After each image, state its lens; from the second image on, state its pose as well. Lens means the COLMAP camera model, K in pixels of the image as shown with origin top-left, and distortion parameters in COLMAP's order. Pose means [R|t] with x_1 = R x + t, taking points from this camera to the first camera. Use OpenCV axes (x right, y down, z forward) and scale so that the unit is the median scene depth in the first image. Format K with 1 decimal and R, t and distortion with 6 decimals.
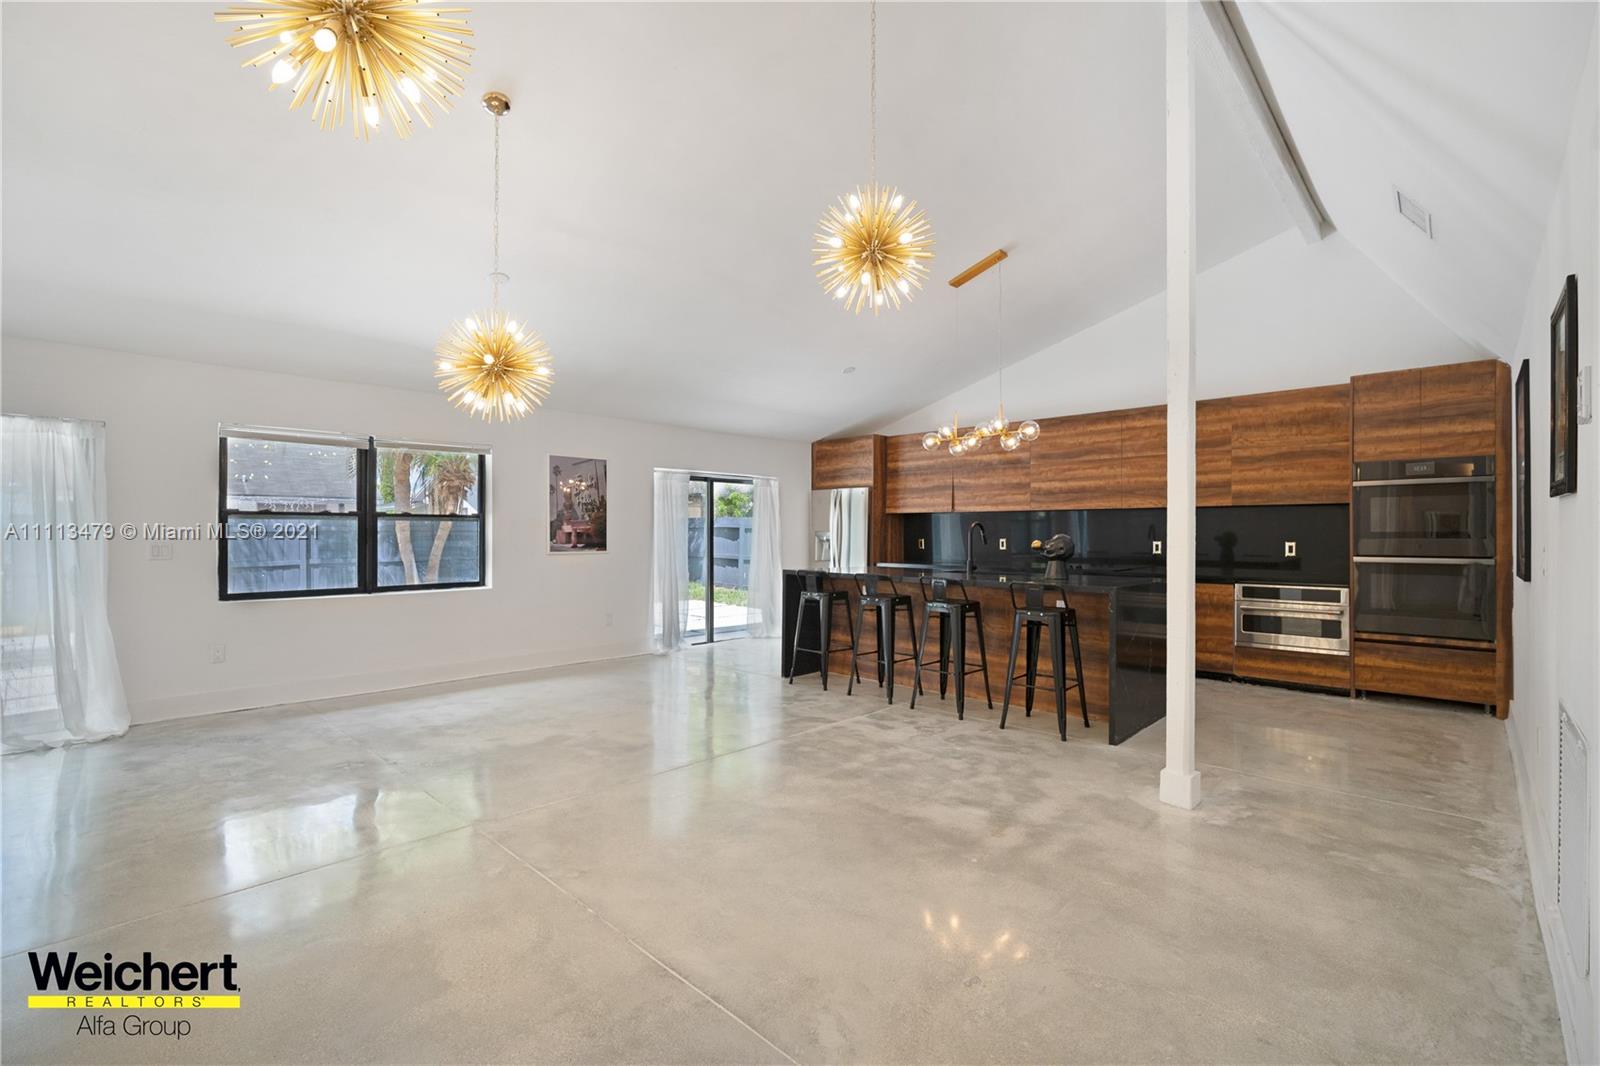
lens RADIAL K [[701.1, 0, 803.5], [0, 701.1, 532.5], [0, 0, 1]] dist [-0.014026, 0.004229]
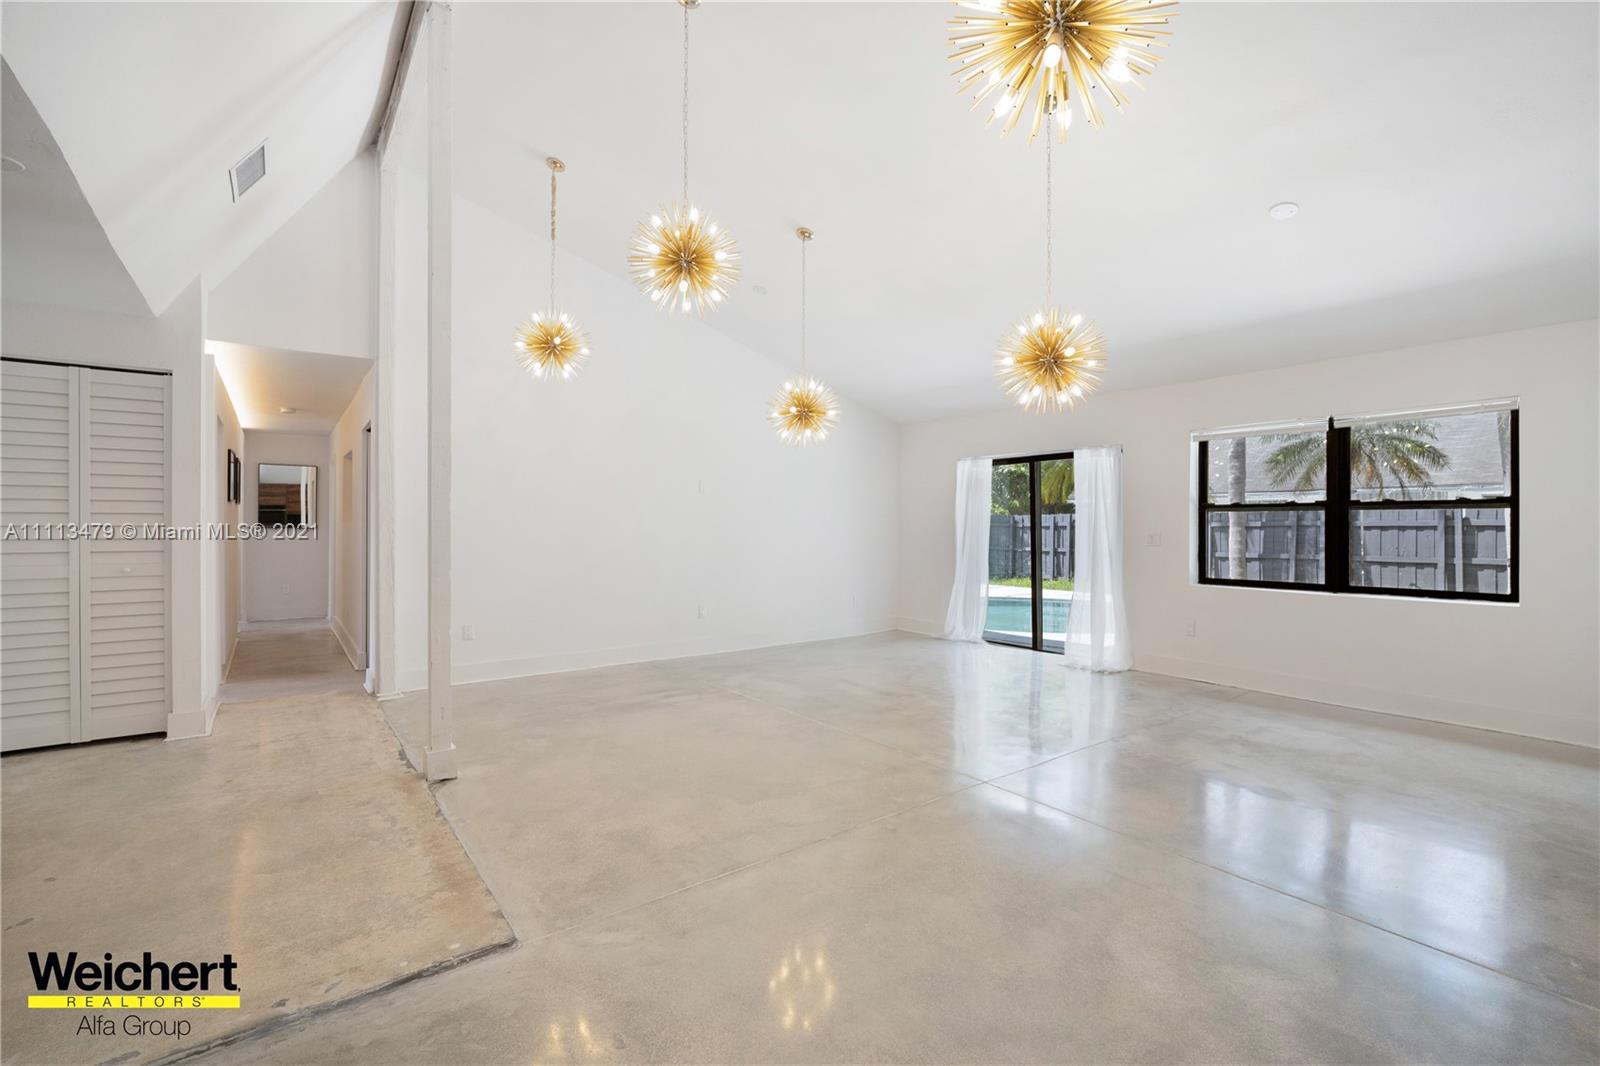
lens RADIAL K [[701.1, 0, 799.8], [0, 701.1, 523.0], [0, 0, 1]] dist [-0.014026, 0.004229]
pose [[-0.160337, -0.006772, -0.987039, 0.340415], [0.000467, 0.999976, -0.006936, 0.004480], [0.987062, -0.001573, -0.160330, 0.439040]]
